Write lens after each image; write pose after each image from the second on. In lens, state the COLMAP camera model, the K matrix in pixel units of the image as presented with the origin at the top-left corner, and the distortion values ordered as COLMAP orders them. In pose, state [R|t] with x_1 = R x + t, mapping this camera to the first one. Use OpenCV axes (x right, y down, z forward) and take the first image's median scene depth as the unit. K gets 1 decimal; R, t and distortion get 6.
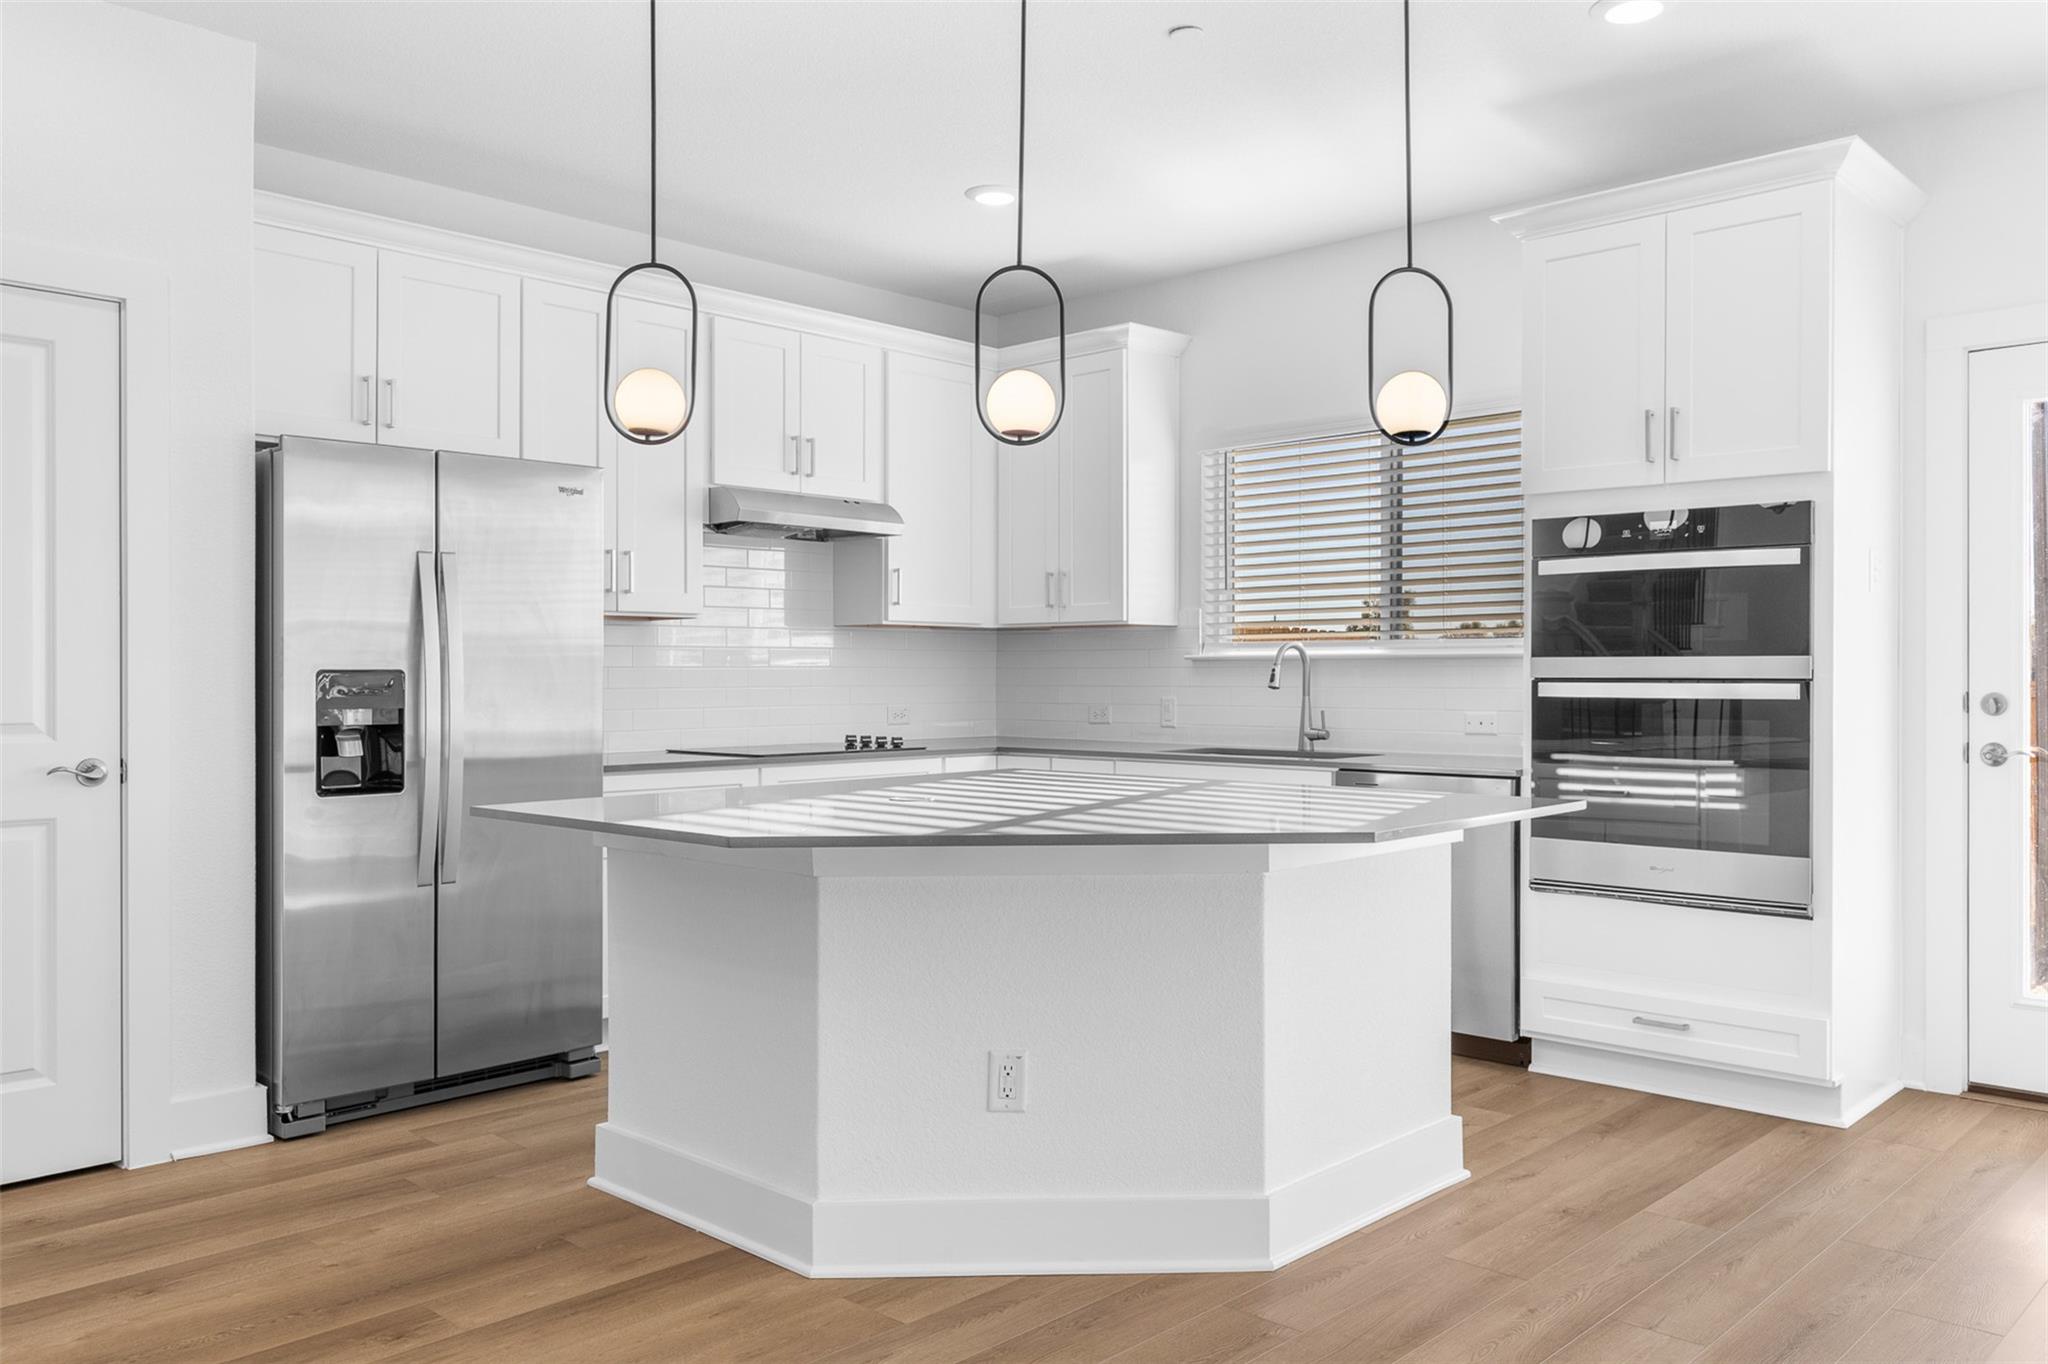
lens RADIAL K [[1566.1, 0, 1029.0], [0, 1566.1, 676.3], [0, 0, 1]] dist [-0.016523, 0.005442]
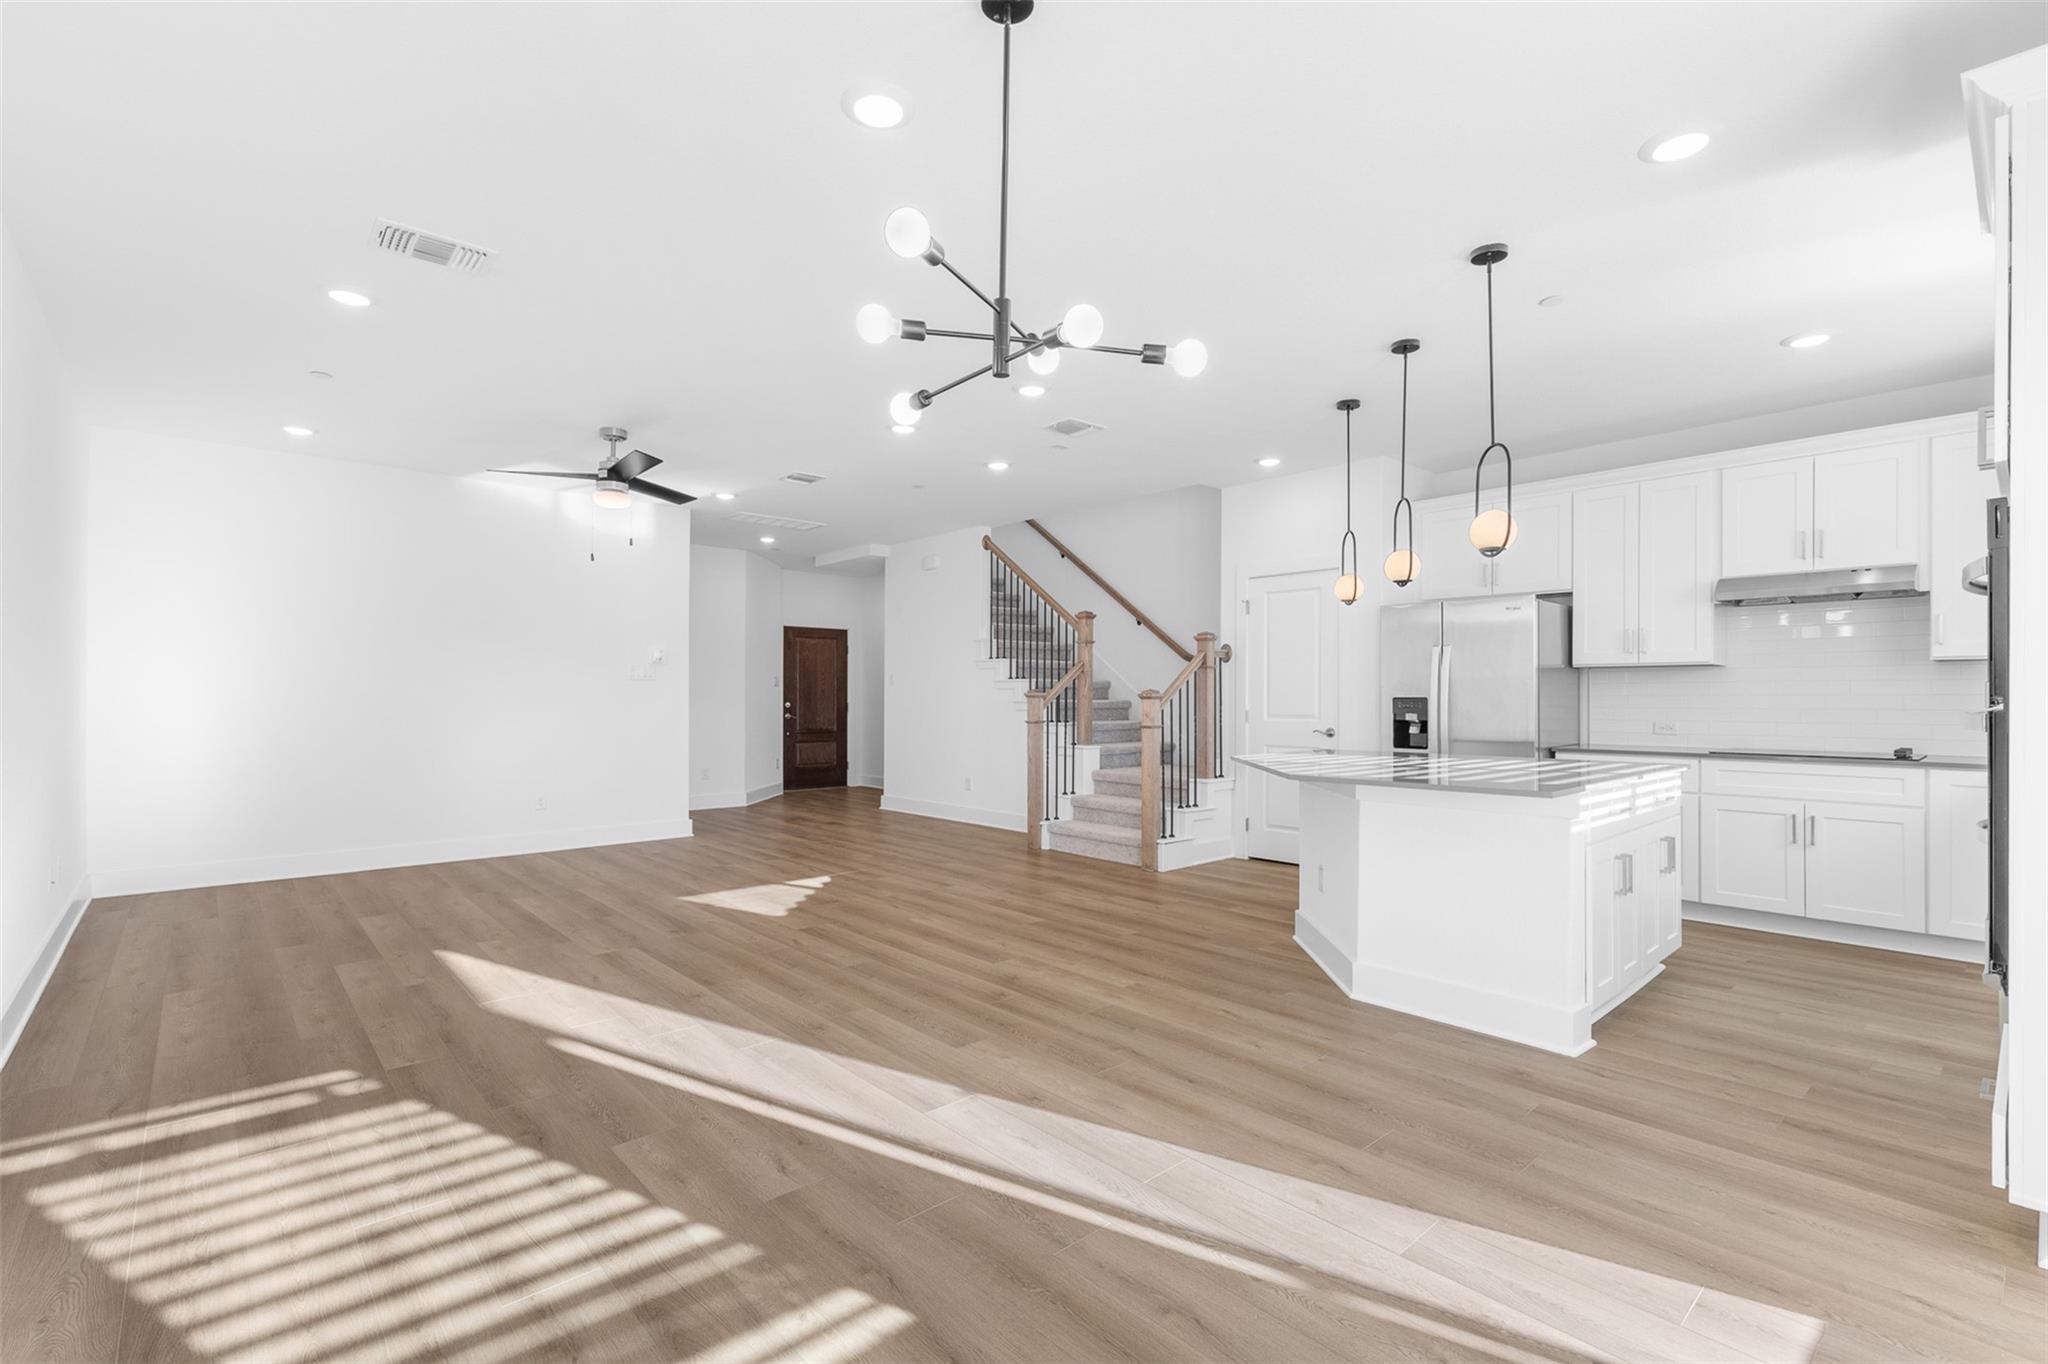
lens RADIAL K [[914.5, 0, 1025.0], [0, 914.5, 690.6], [0, 0, 1]] dist [0.001873, 0.000493]
pose [[-0.070549, -0.005642, -0.997492, 0.975198], [-0.002442, 0.999982, -0.005483, -0.005026], [0.997505, 0.002049, -0.070562, 0.476624]]
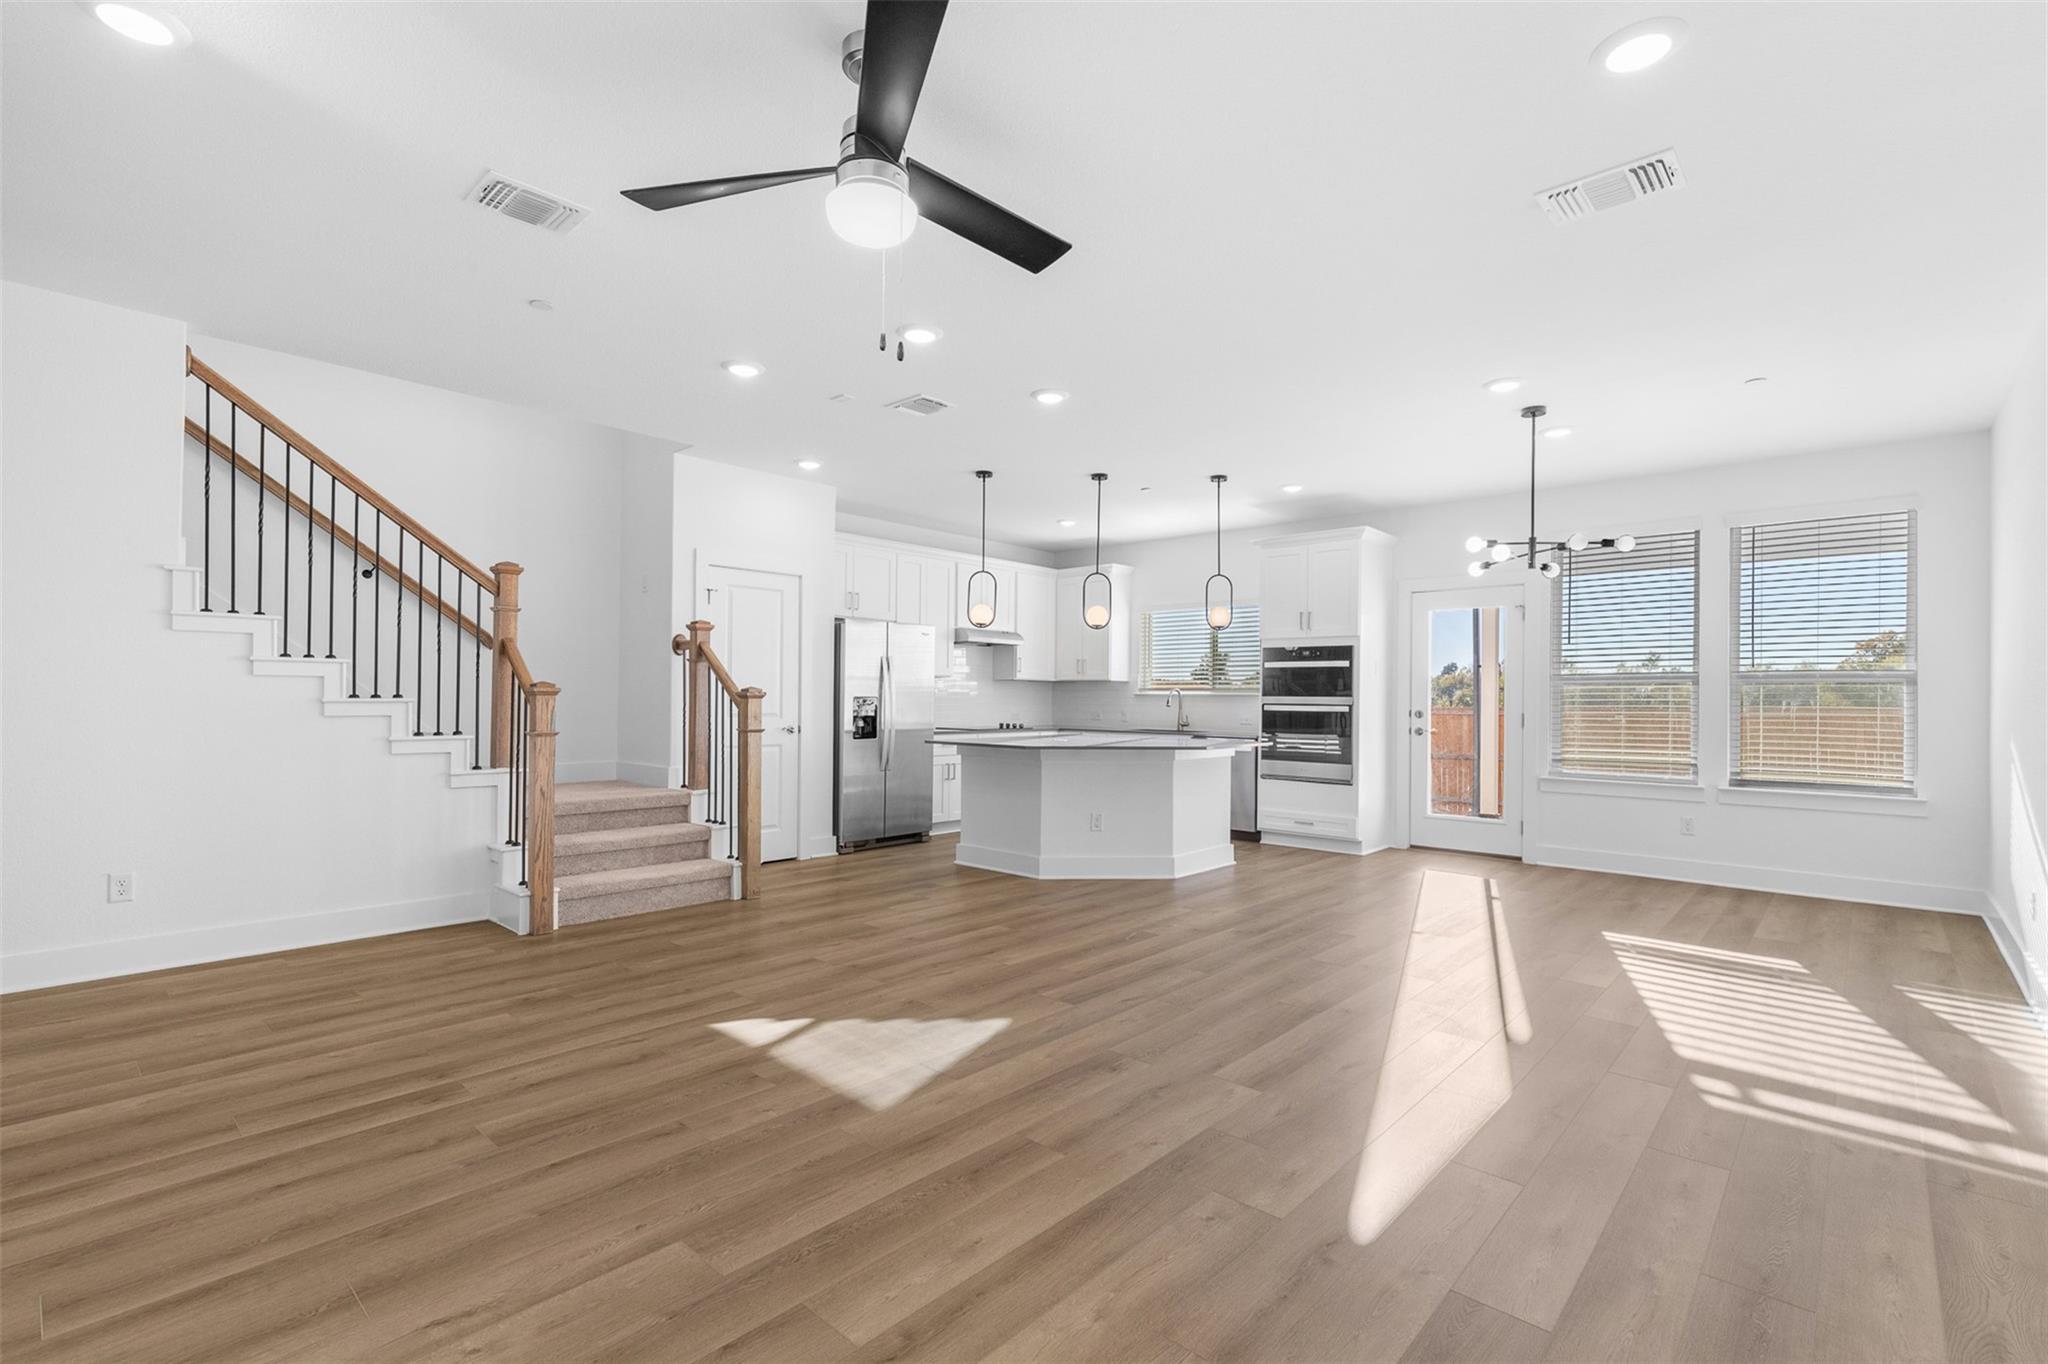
lens RADIAL K [[914.5, 0, 1020.3], [0, 914.5, 693.1], [0, 0, 1]] dist [0.001873, 0.000493]
pose [[0.999768, 0.009813, 0.019188, -0.159149], [-0.009695, 0.999934, -0.006198, -0.003557], [-0.019248, 0.006011, 0.999797, -0.698841]]
